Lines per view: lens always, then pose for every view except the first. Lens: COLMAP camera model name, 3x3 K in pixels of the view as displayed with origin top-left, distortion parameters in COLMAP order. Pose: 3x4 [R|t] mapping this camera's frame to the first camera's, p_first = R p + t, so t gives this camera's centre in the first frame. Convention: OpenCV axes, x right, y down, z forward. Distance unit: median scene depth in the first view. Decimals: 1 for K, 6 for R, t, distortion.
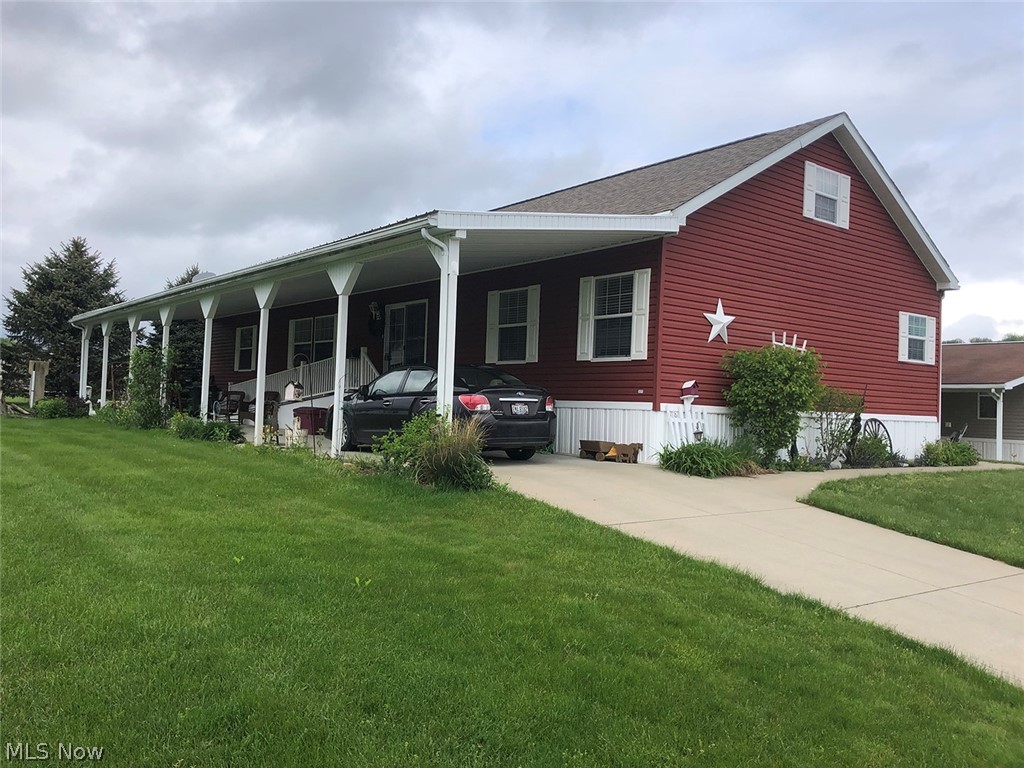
lens RADIAL K [[832.5, 0, 514.7], [0, 832.5, 385.6], [0, 0, 1]] dist [0.043422, -0.050605]
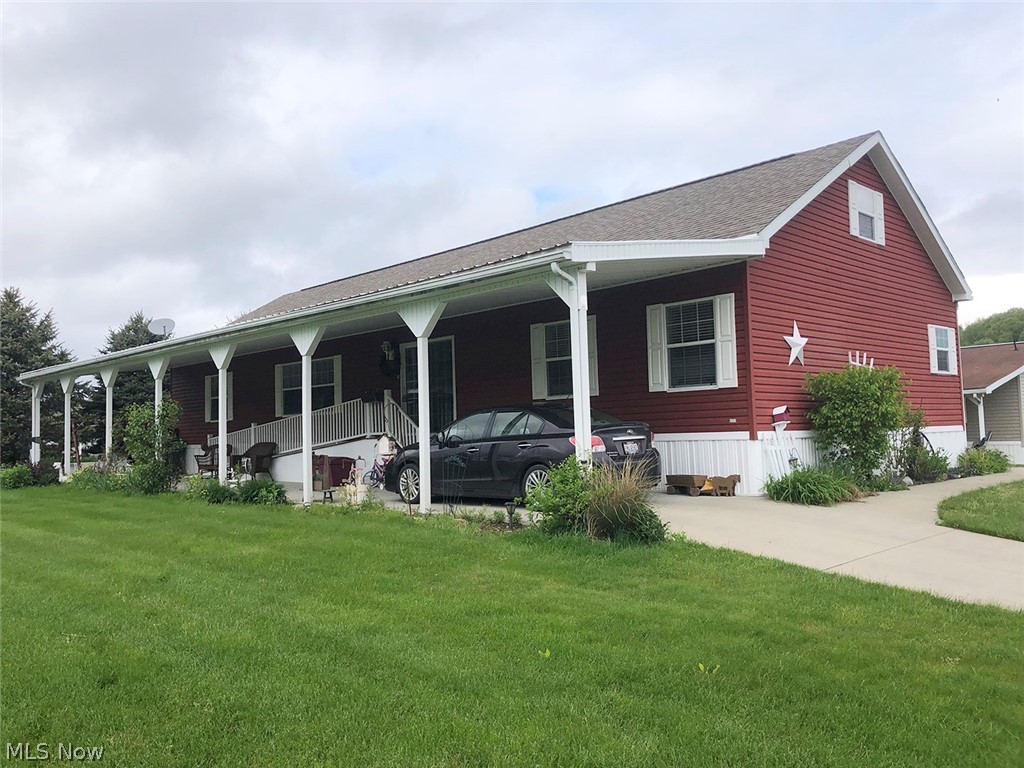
lens RADIAL K [[832.5, 0, 508.4], [0, 832.5, 379.7], [0, 0, 1]] dist [0.043422, -0.050605]
pose [[0.992037, -0.056912, 0.112355, -0.194011], [0.061322, 0.997462, -0.036193, -0.019277], [-0.110009, 0.042795, 0.993009, 0.062146]]
